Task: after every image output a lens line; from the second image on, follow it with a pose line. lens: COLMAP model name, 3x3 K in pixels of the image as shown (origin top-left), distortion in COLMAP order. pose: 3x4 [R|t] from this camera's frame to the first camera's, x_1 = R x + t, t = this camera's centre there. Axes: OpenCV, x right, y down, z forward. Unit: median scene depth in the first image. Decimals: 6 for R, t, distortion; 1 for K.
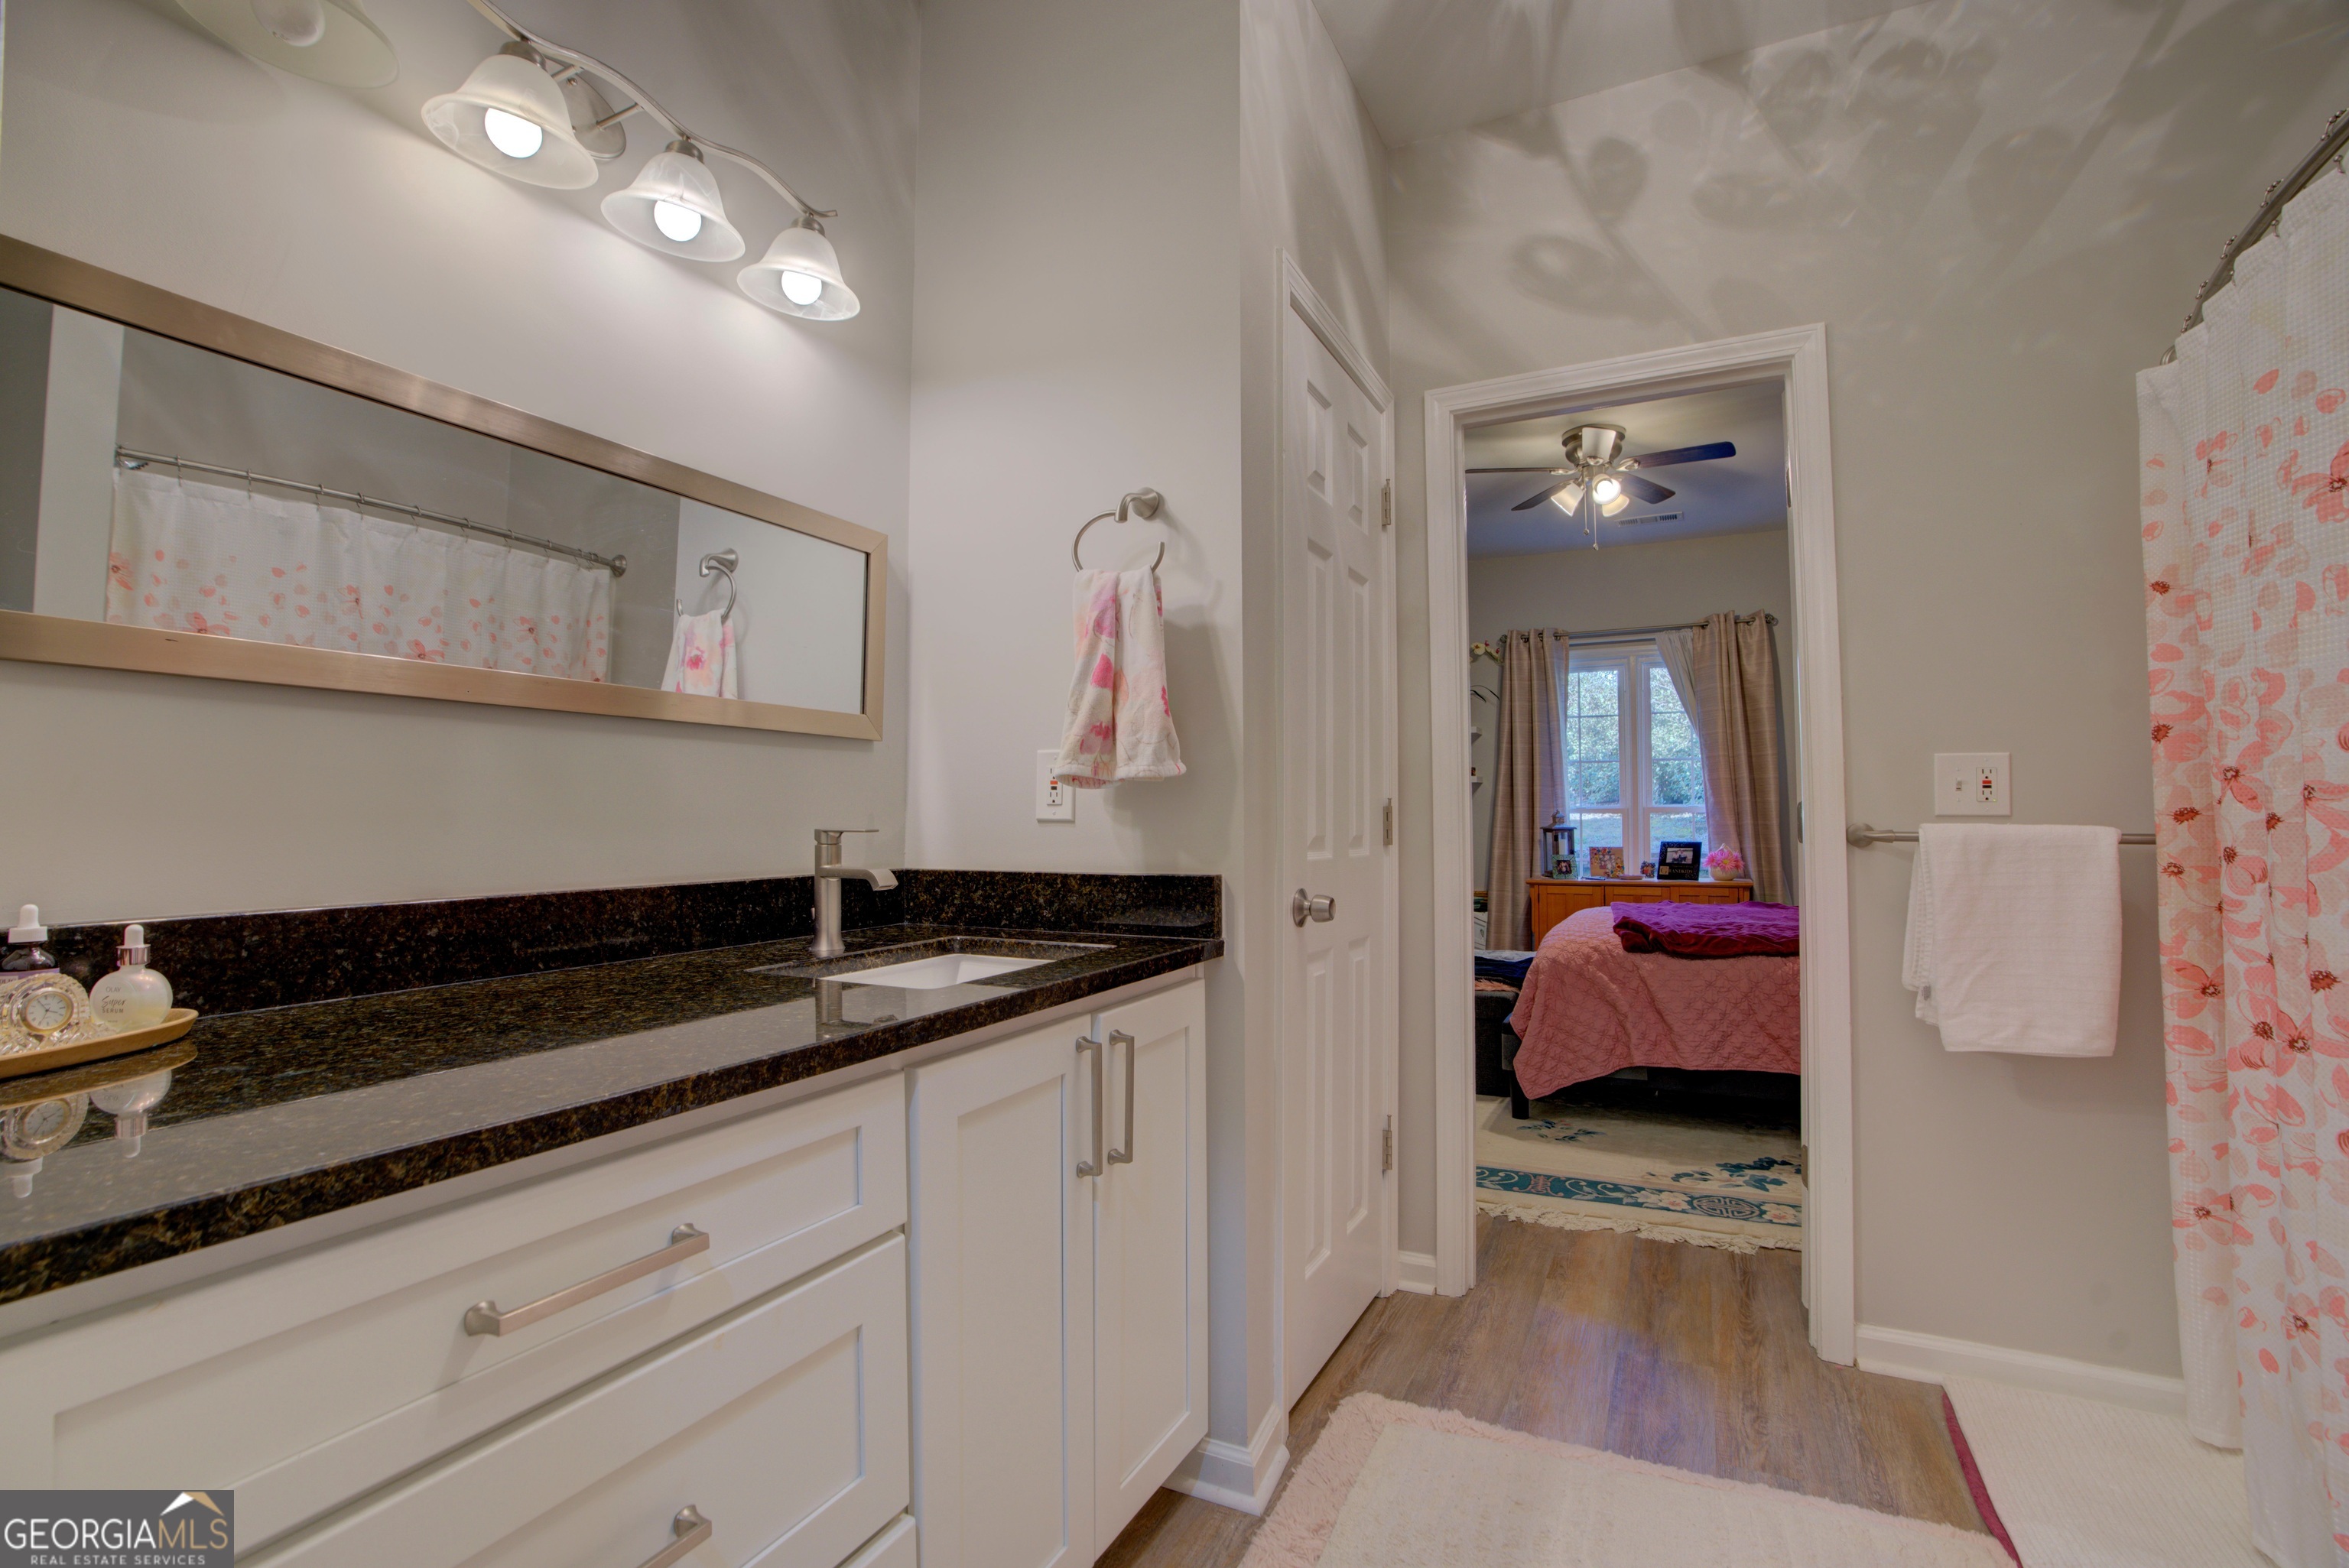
lens RADIAL K [[1073.6, 0, 1177.3], [0, 1073.6, 784.0], [0, 0, 1]] dist [-0.067157, 0.028250]
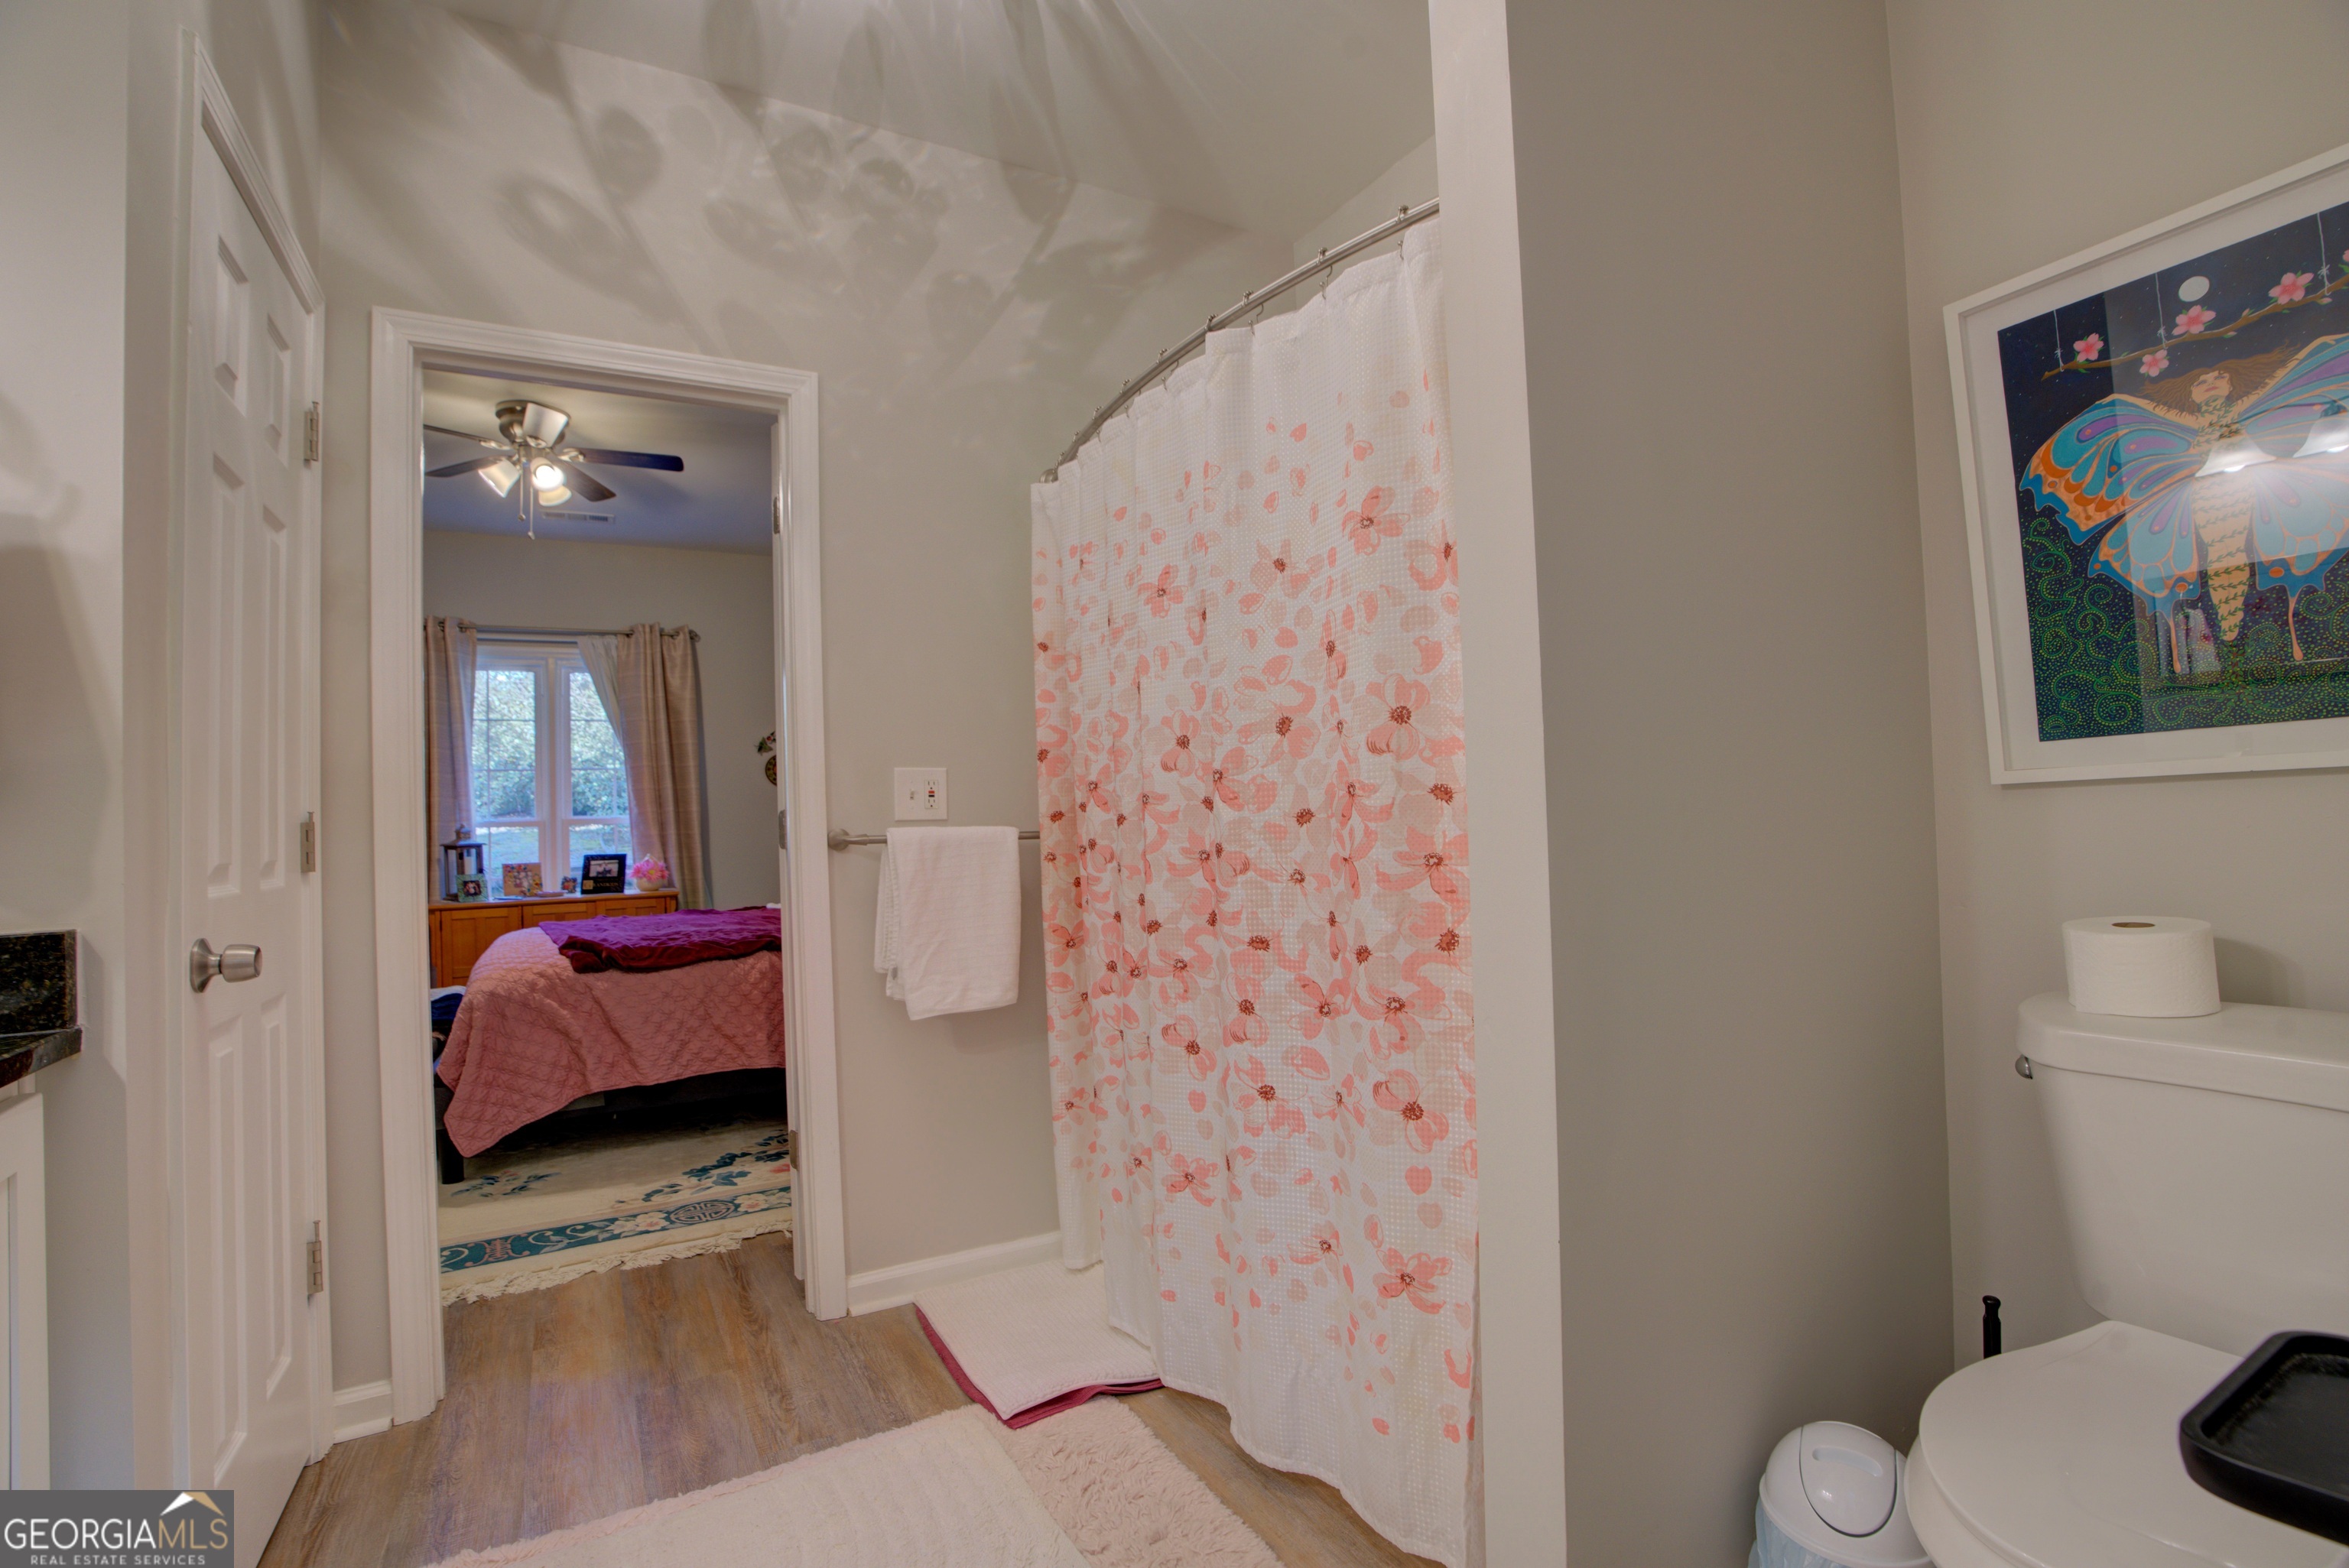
lens RADIAL K [[1073.6, 0, 1177.3], [0, 1073.6, 784.0], [0, 0, 1]] dist [-0.067157, 0.028250]
pose [[0.560451, 0.008177, 0.828147, -0.079199], [0.000576, 0.999947, -0.010263, 0.001355], [-0.828187, 0.006229, 0.560417, 0.060571]]
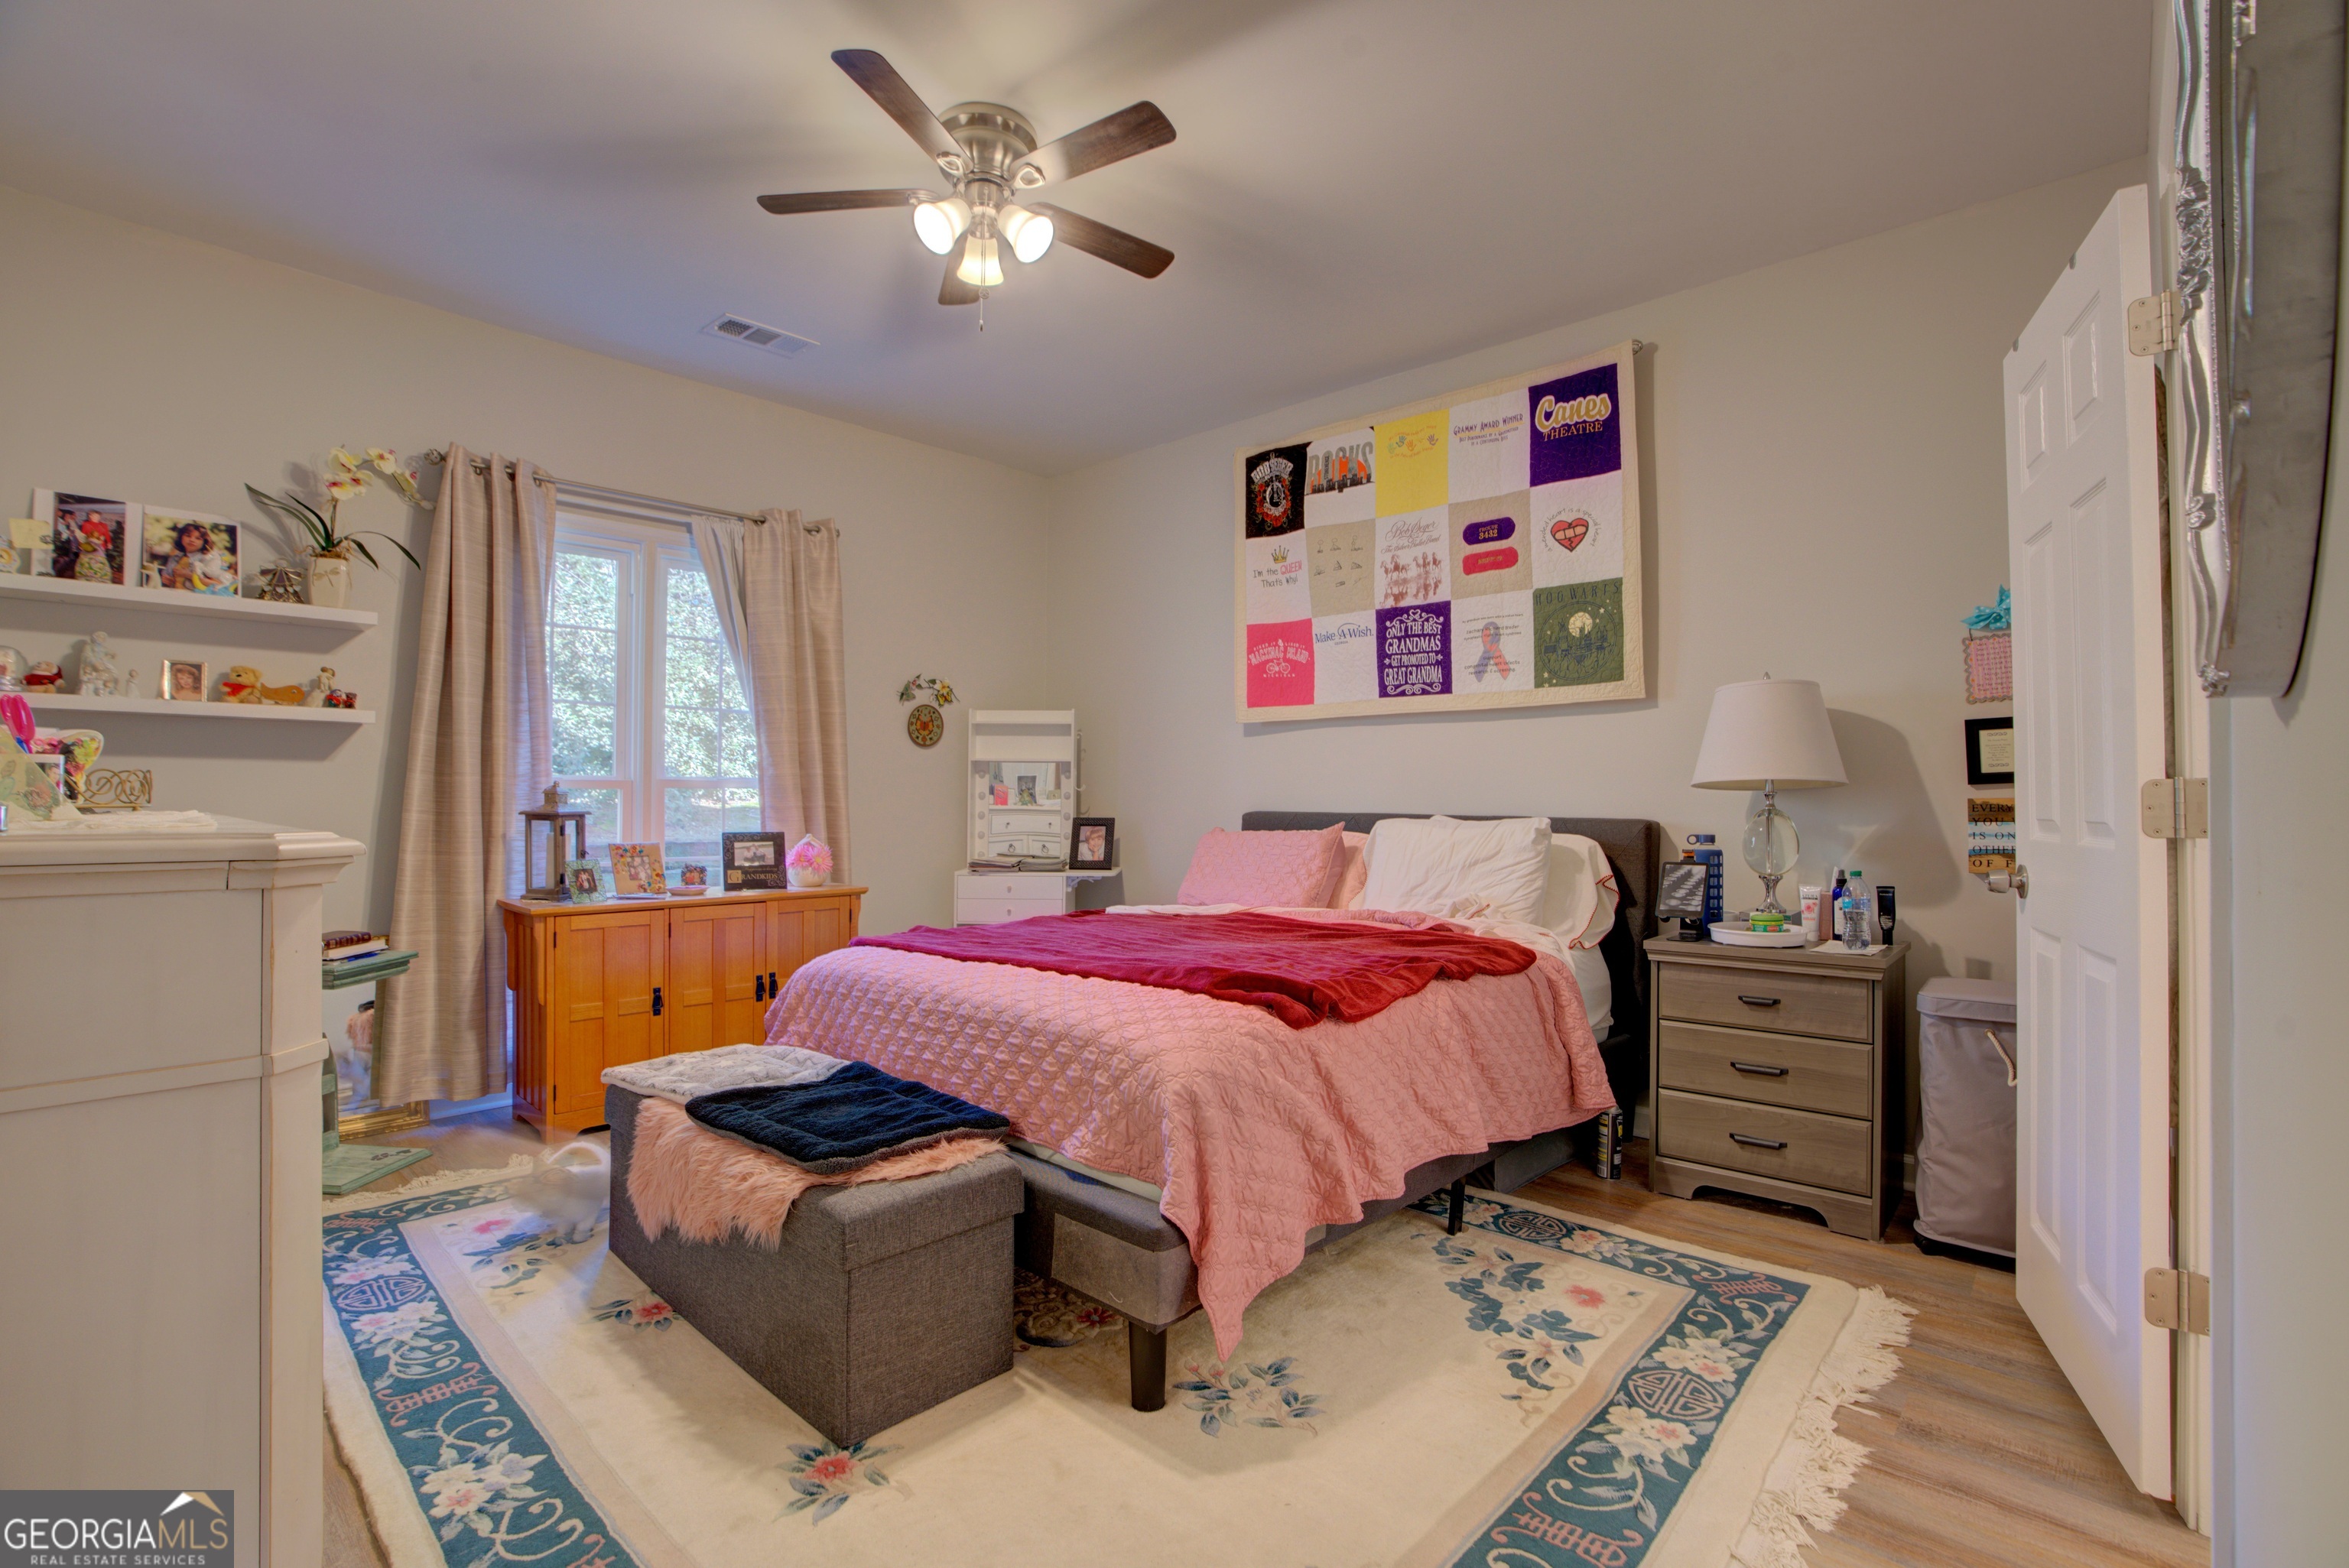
lens RADIAL K [[1073.6, 0, 1177.3], [0, 1073.6, 784.0], [0, 0, 1]] dist [-0.067157, 0.028250]
pose [[0.278468, 0.015321, 0.960323, -0.242738], [-0.035443, 0.999356, -0.005666, 0.045880], [-0.959791, -0.032459, 0.278832, 1.401092]]
